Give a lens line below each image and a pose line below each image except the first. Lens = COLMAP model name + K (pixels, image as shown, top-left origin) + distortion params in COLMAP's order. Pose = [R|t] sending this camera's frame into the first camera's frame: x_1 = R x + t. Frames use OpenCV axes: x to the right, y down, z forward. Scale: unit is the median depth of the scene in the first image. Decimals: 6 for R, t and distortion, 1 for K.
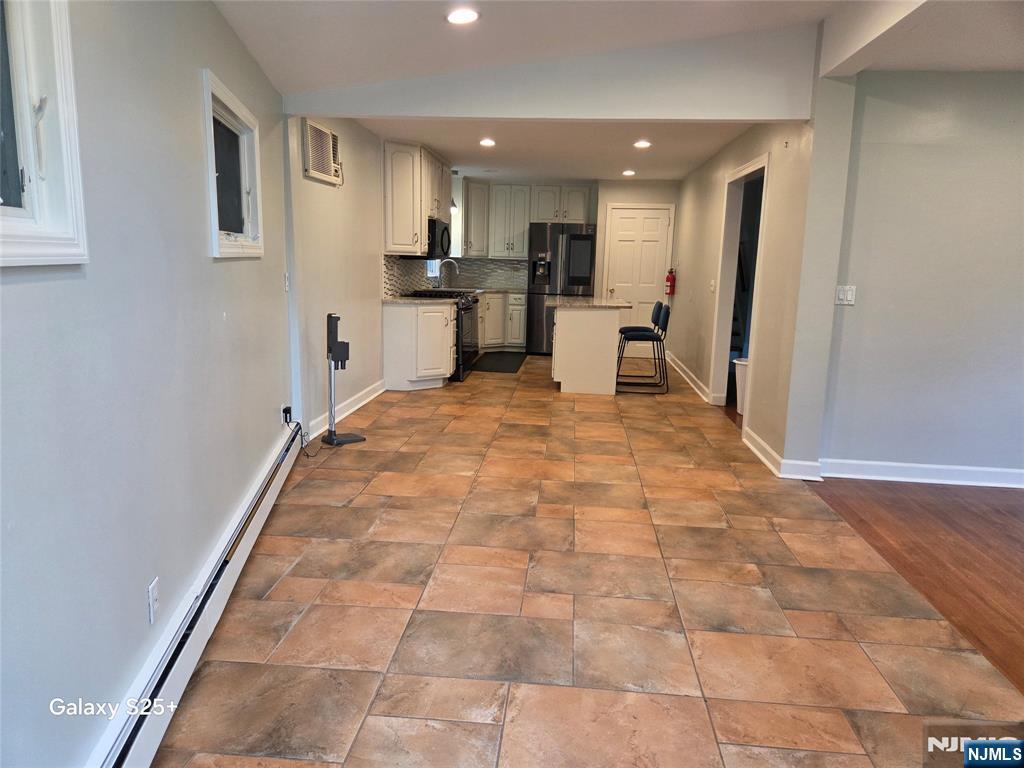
lens RADIAL K [[668.7, 0, 510.7], [0, 668.7, 376.8], [0, 0, 1]] dist [0.085057, -0.060123]
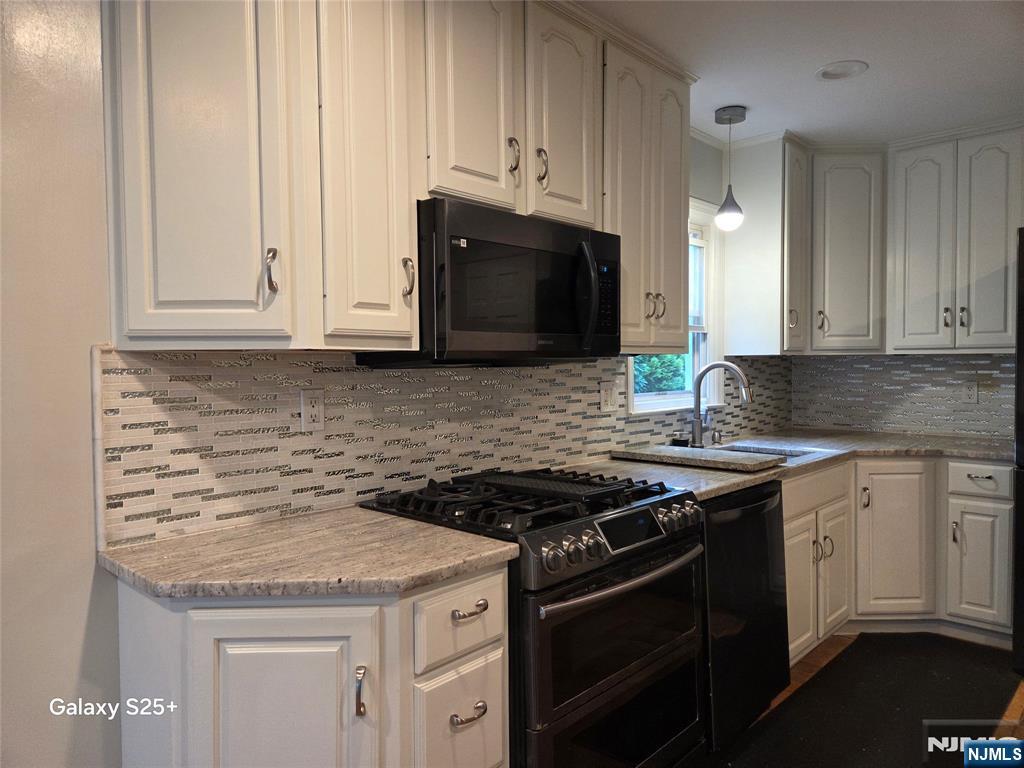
lens RADIAL K [[668.7, 0, 510.7], [0, 668.7, 376.8], [0, 0, 1]] dist [0.085057, -0.060123]
pose [[0.780422, -0.014827, -0.625077, 0.039805], [-0.081913, 0.988678, -0.125722, -0.104507], [0.619864, 0.149318, 0.770372, 0.609248]]
